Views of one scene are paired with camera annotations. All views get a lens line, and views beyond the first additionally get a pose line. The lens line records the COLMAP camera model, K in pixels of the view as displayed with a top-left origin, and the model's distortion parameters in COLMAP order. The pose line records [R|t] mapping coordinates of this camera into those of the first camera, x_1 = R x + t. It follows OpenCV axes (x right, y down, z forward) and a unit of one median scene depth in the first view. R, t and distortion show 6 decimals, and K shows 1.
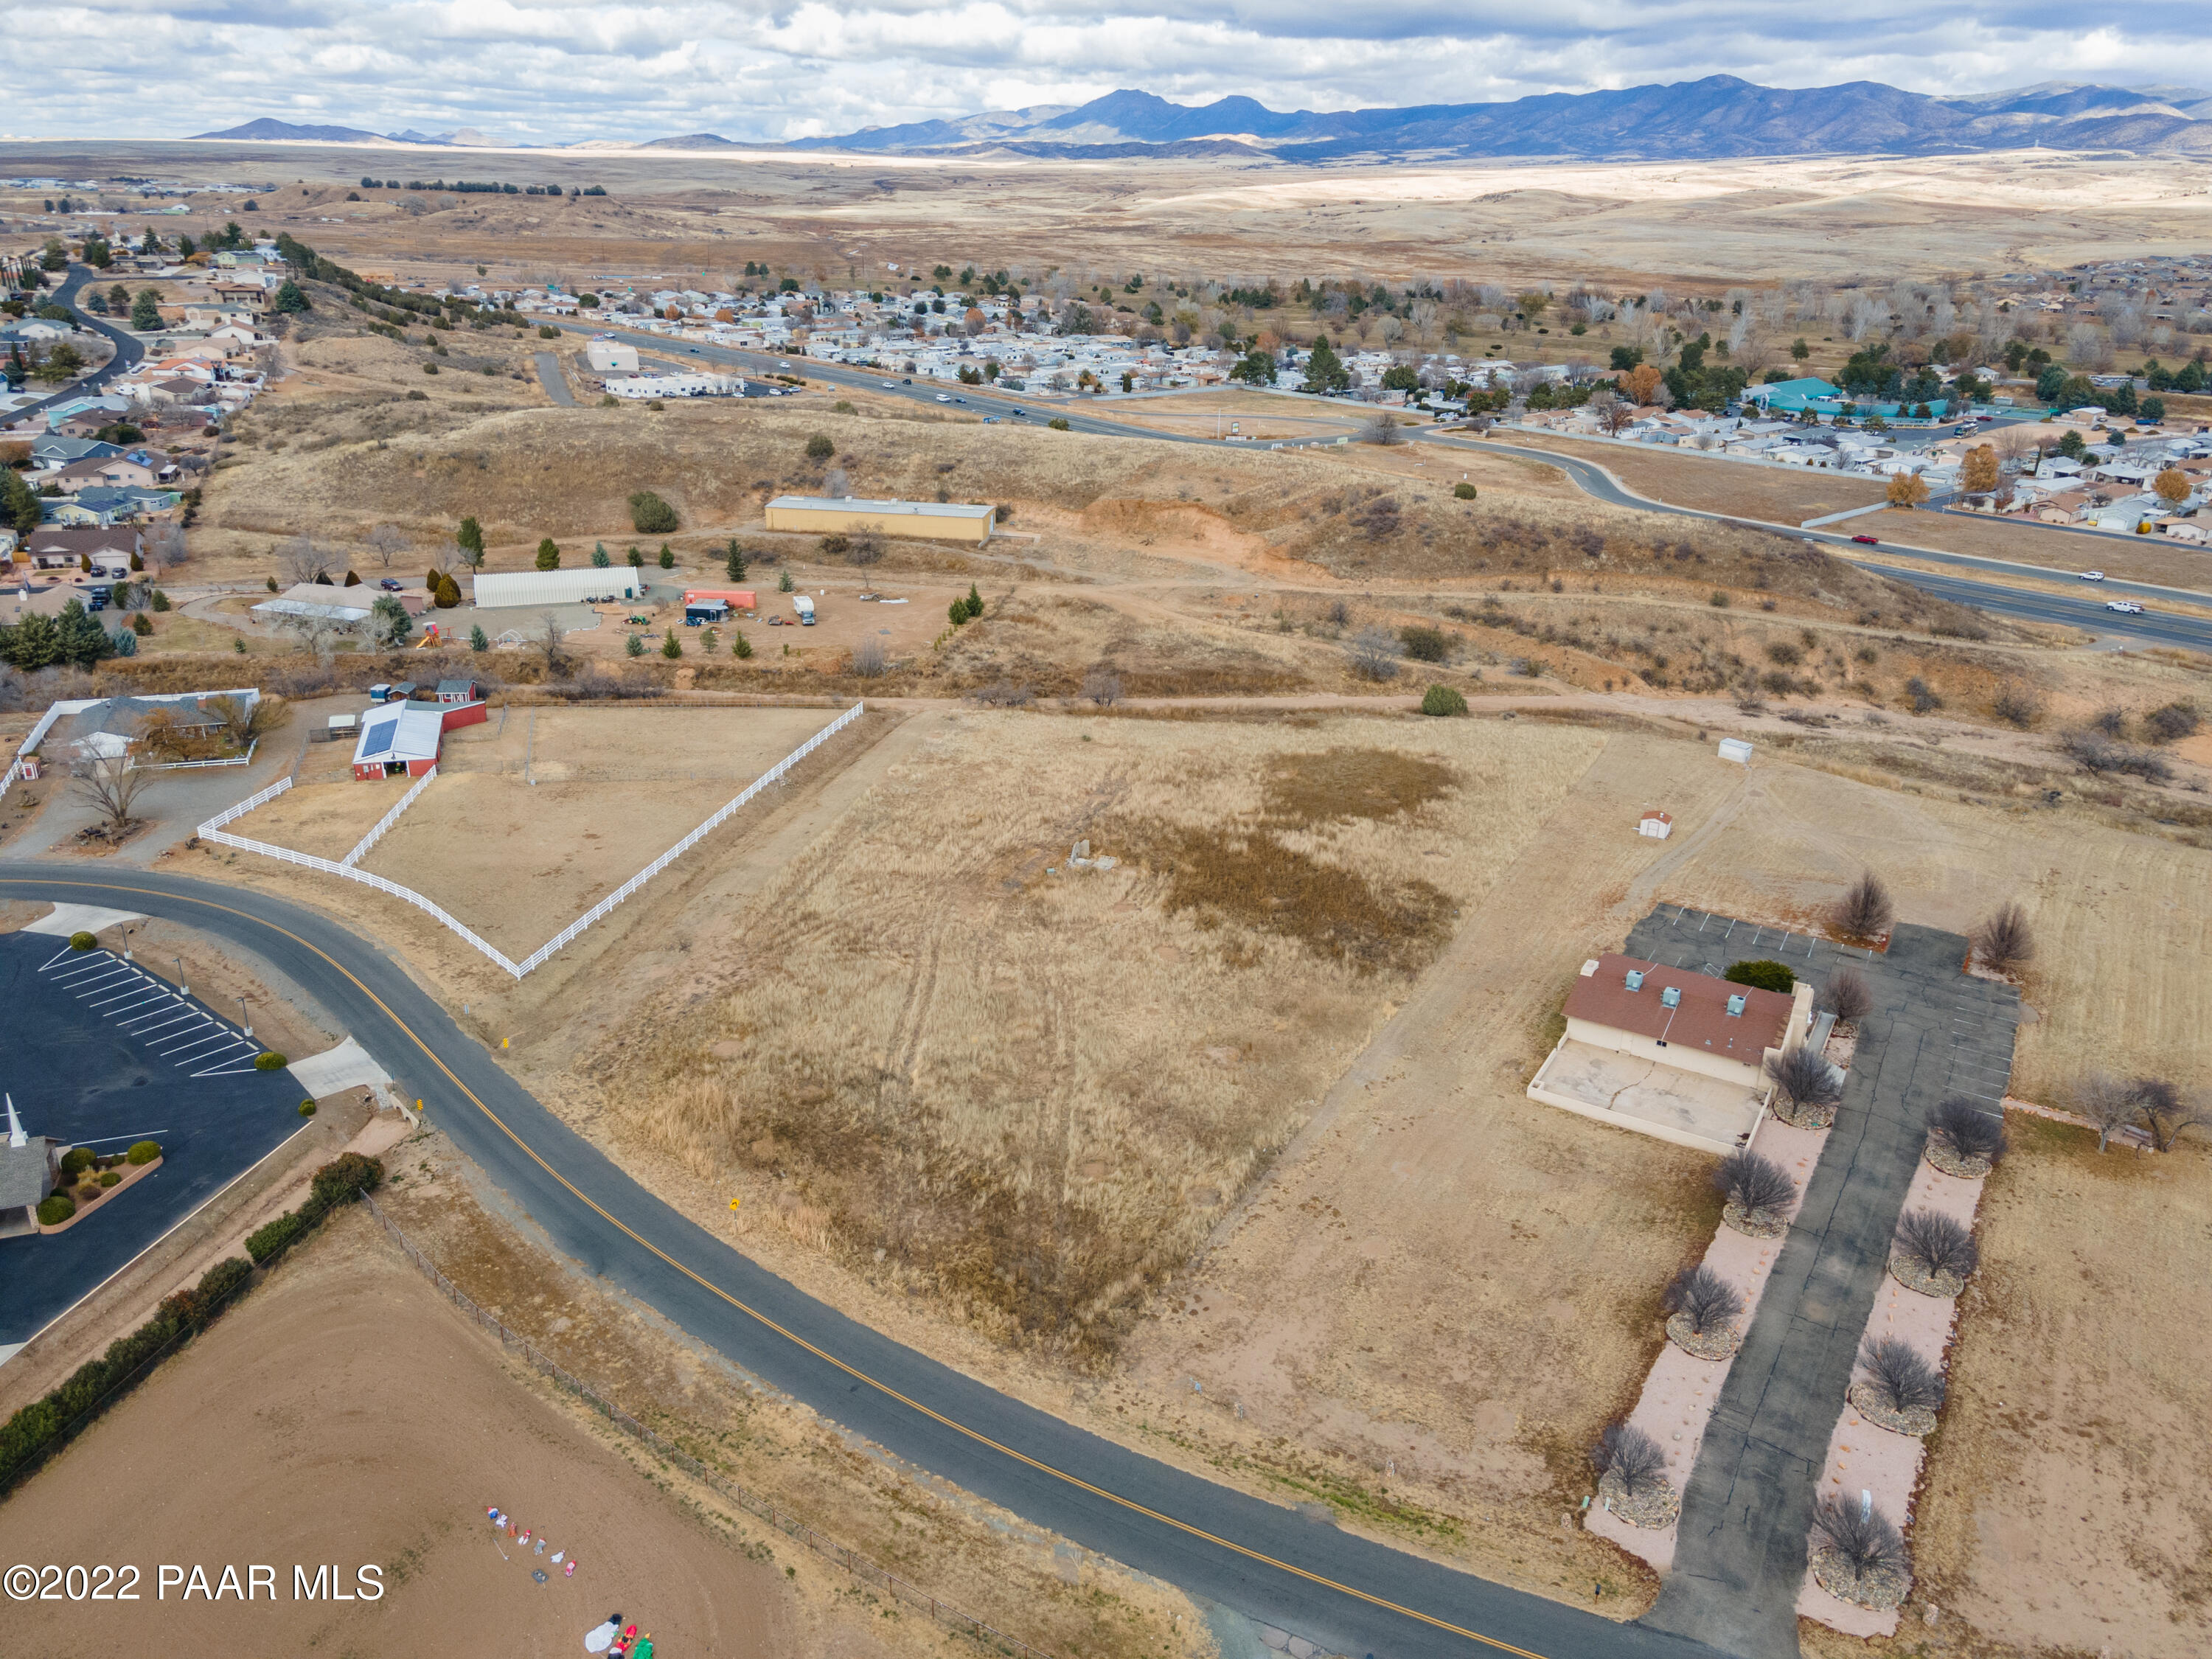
lens RADIAL K [[1617.0, 0, 1106.0], [0, 1617.0, 829.5], [0, 0, 1]] dist [0.020234, 0.043126]
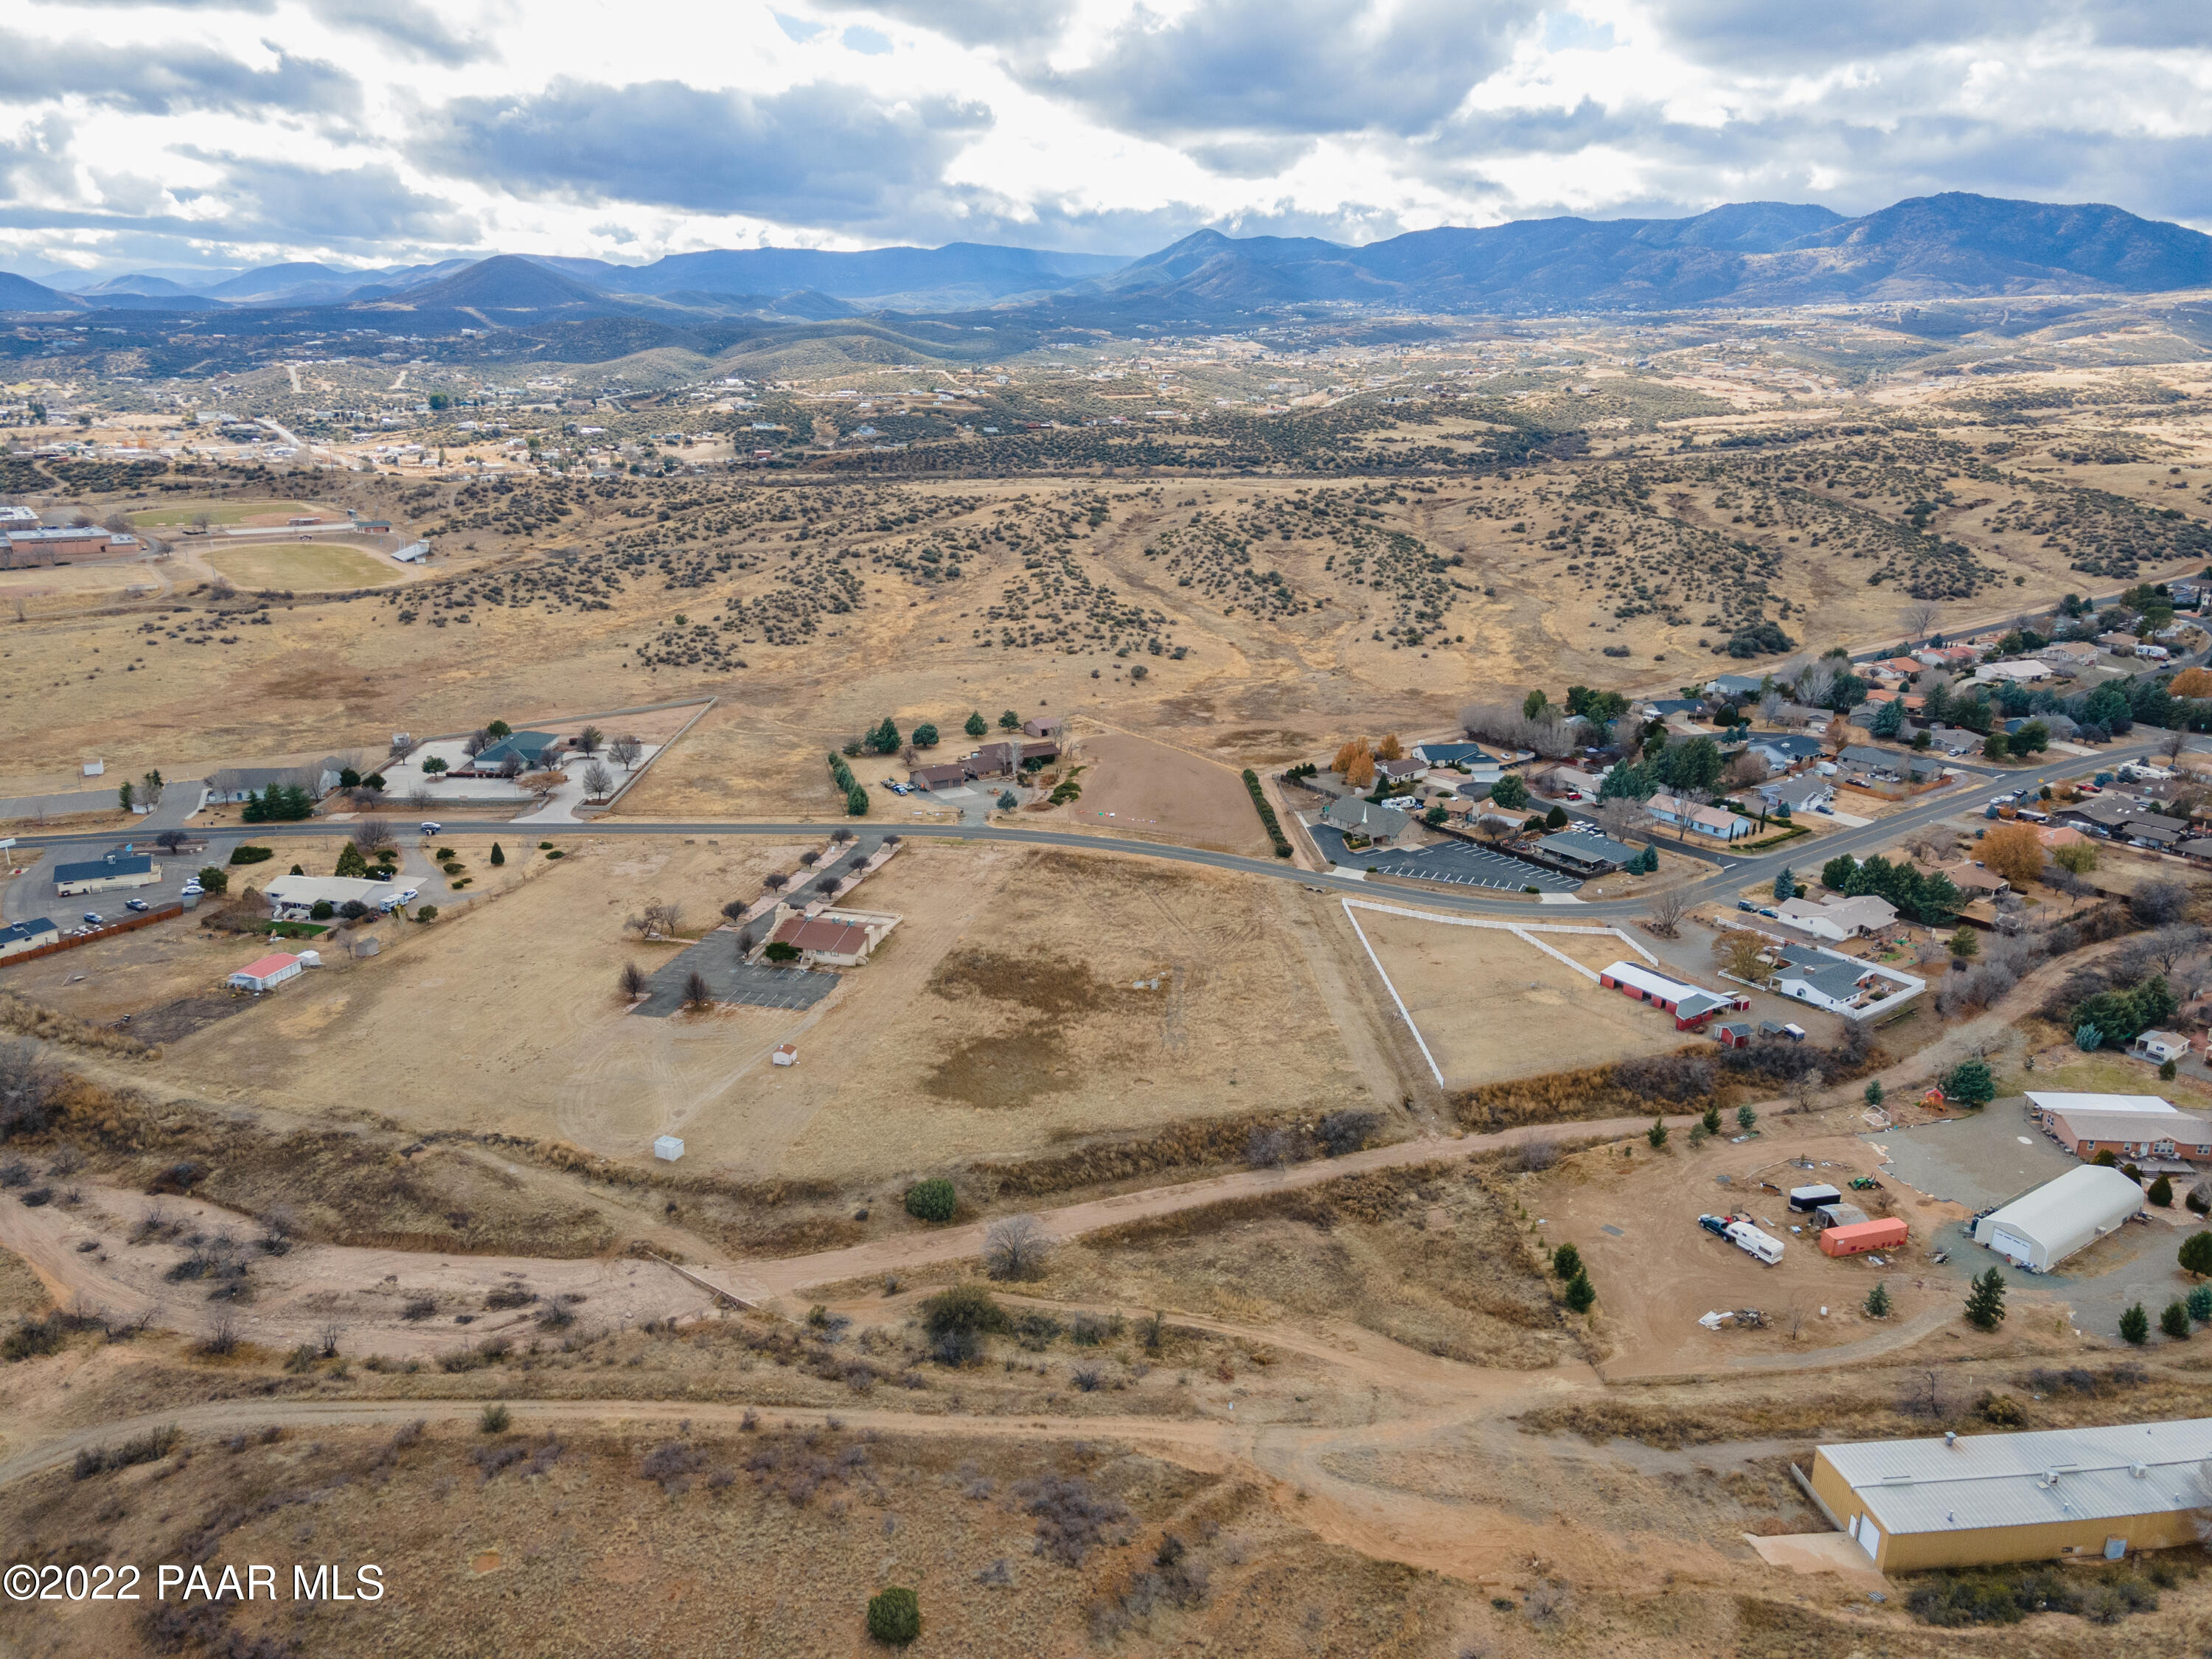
lens RADIAL K [[1617.0, 0, 1106.0], [0, 1617.0, 829.5], [0, 0, 1]] dist [0.020234, 0.043126]
pose [[-0.958163, 0.051908, -0.281477, 0.341423], [-0.138462, 0.776632, 0.614550, -0.779874], [0.250504, 0.627813, -0.736952, 1.473110]]
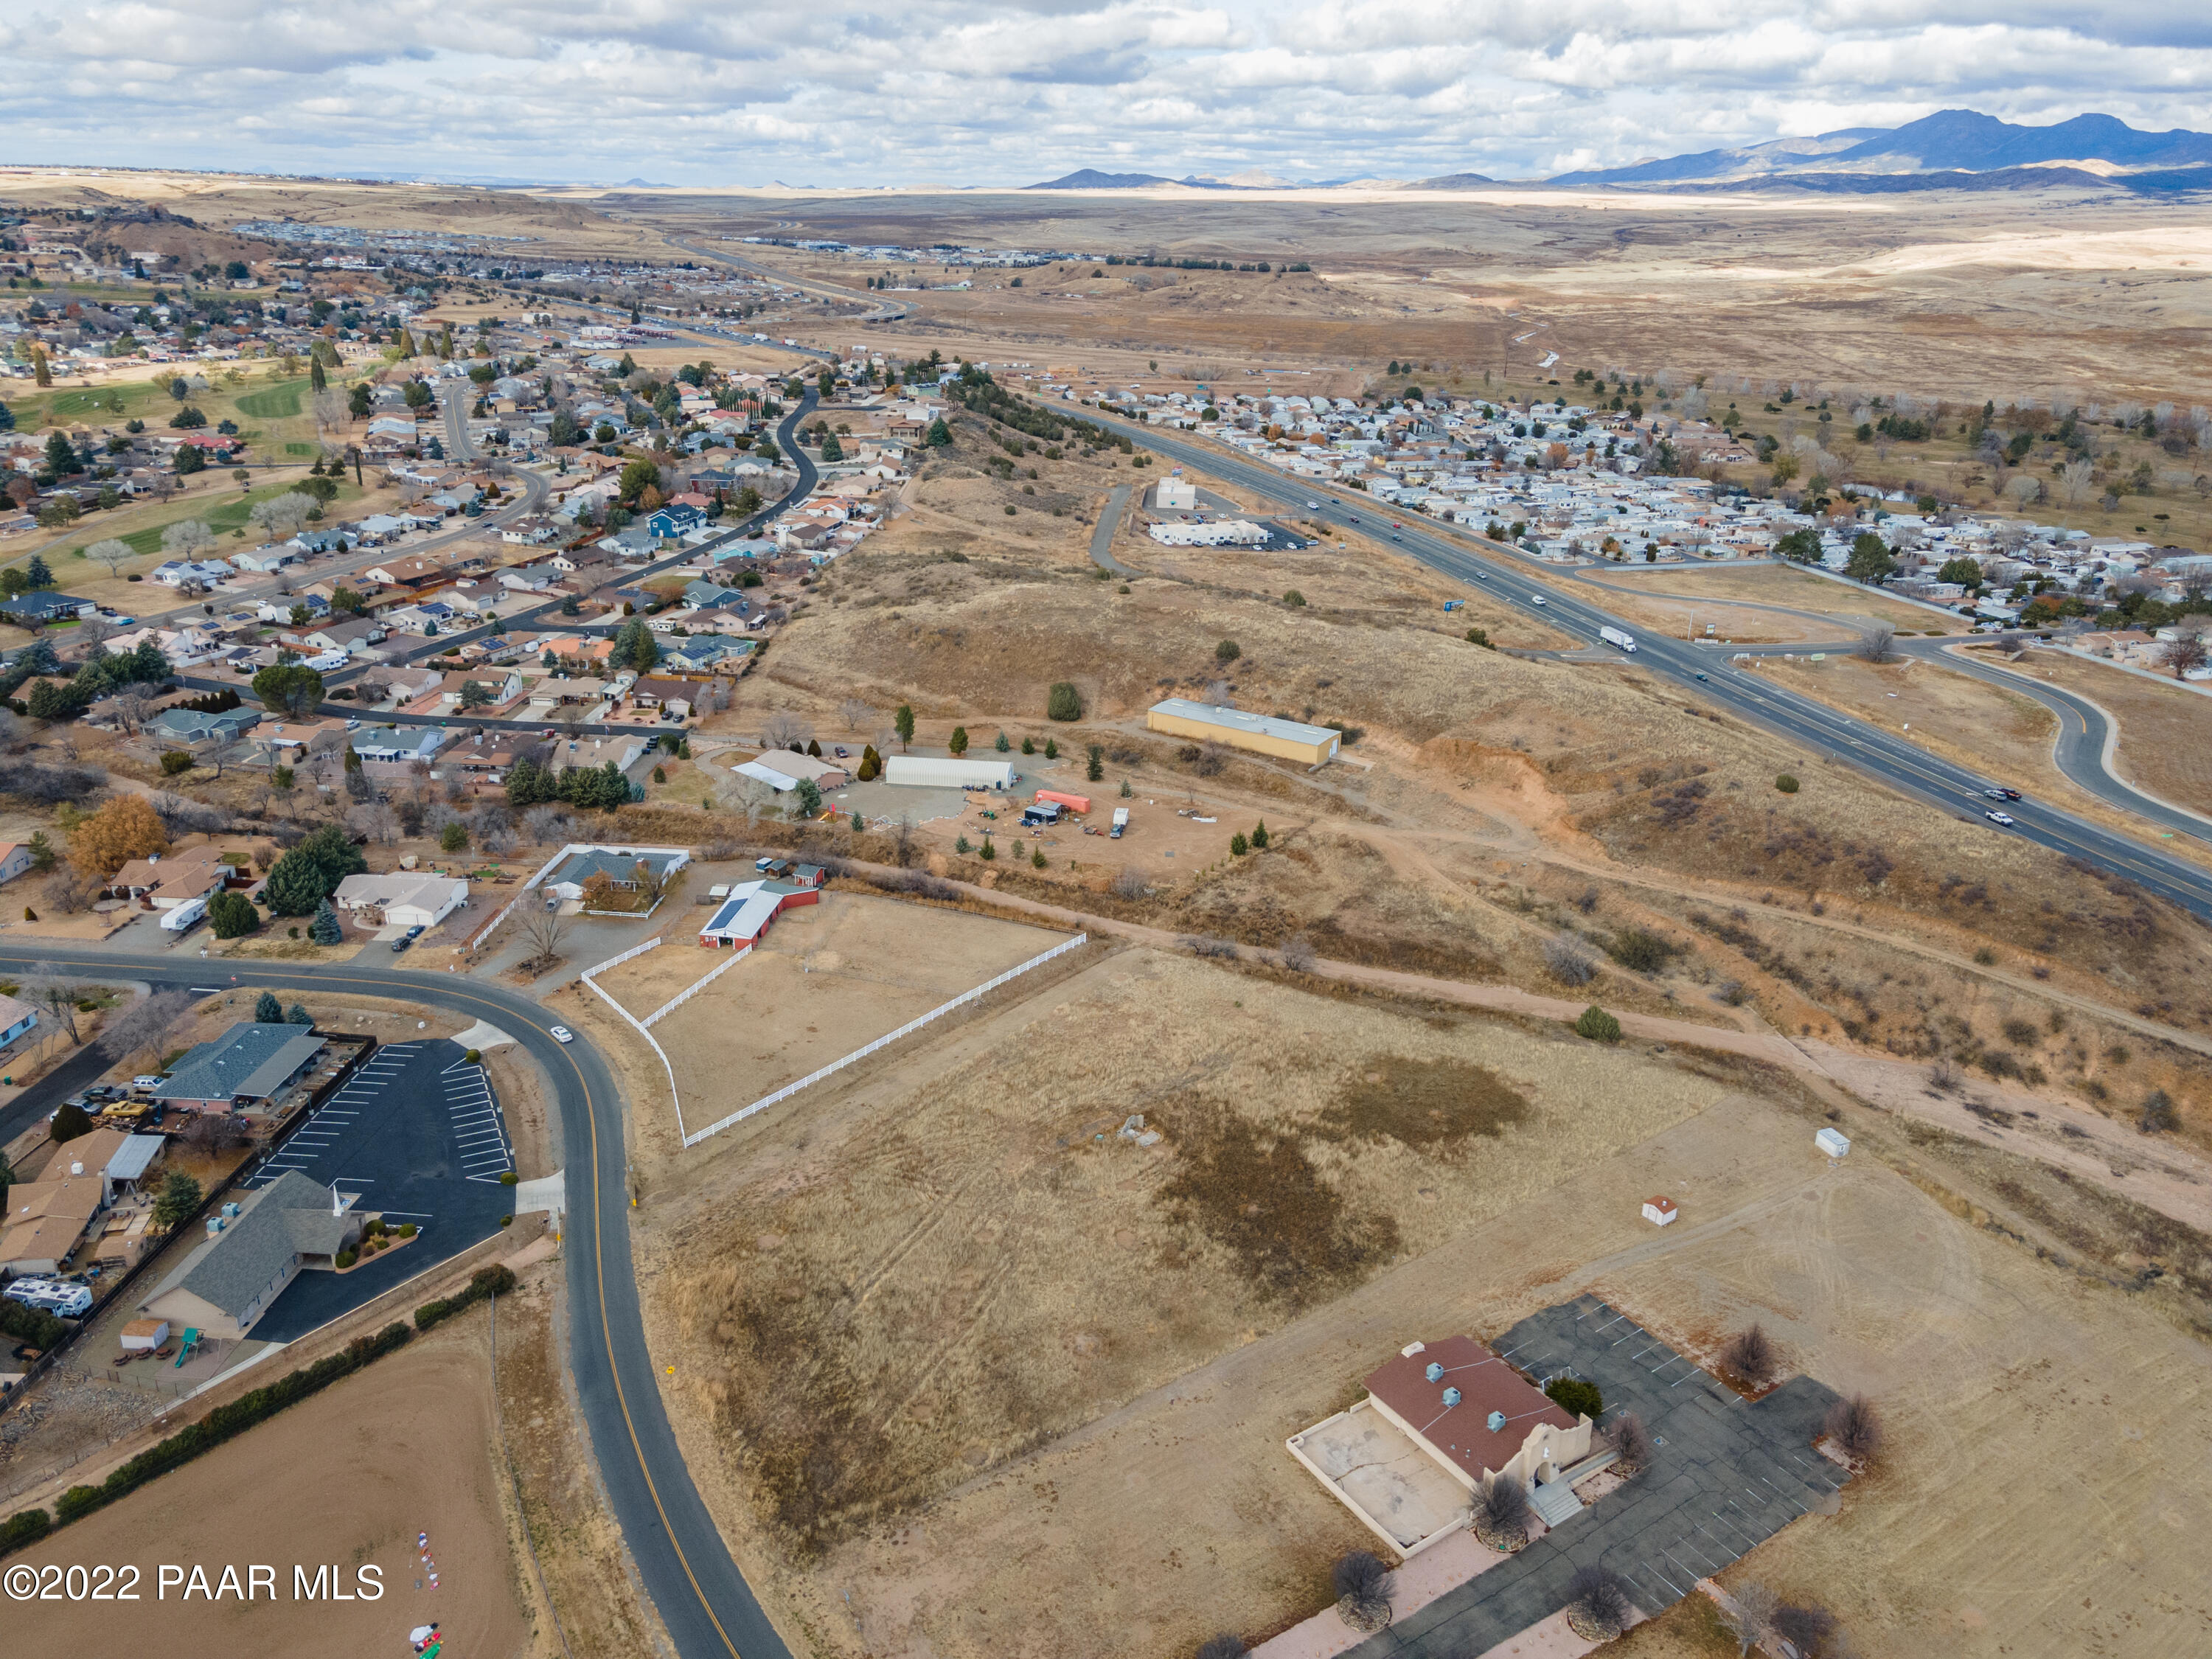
lens RADIAL K [[1617.0, 0, 1106.0], [0, 1617.0, 829.5], [0, 0, 1]] dist [0.020234, 0.043126]
pose [[0.907488, 0.156881, -0.389684, 0.289234], [-0.162688, 0.986508, 0.018290, -0.159908], [0.387295, 0.046798, 0.920767, -0.115376]]
